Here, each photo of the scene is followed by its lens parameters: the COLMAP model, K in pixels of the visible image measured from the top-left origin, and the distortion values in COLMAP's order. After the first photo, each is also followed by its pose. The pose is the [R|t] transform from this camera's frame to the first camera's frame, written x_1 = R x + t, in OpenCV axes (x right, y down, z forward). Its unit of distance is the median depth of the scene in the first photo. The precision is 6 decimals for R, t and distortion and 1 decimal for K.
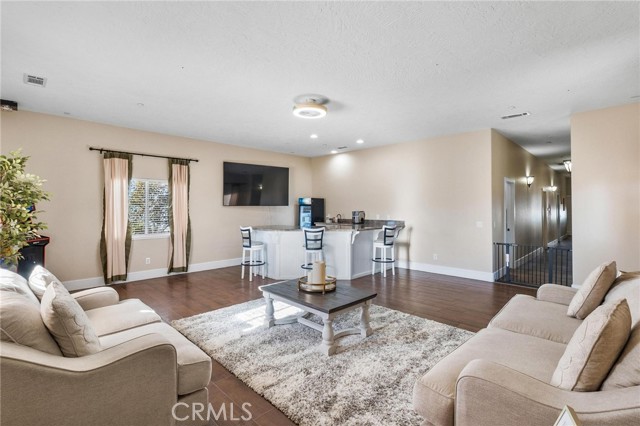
lens RADIAL K [[294.8, 0, 319.7], [0, 294.8, 208.3], [0, 0, 1]] dist [0.019464, 0.000154]
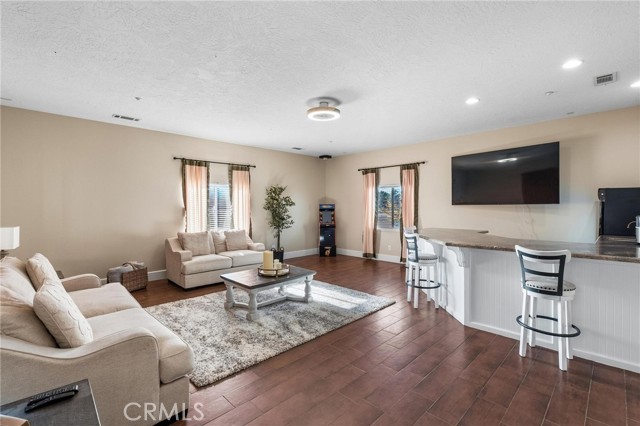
lens RADIAL K [[294.8, 0, 319.7], [0, 294.8, 208.3], [0, 0, 1]] dist [0.019464, 0.000154]
pose [[-0.015860, 0.004435, -0.999864, 0.775165], [-0.001520, 0.999989, 0.004460, -0.001803], [0.999873, 0.001591, -0.015853, 0.771919]]
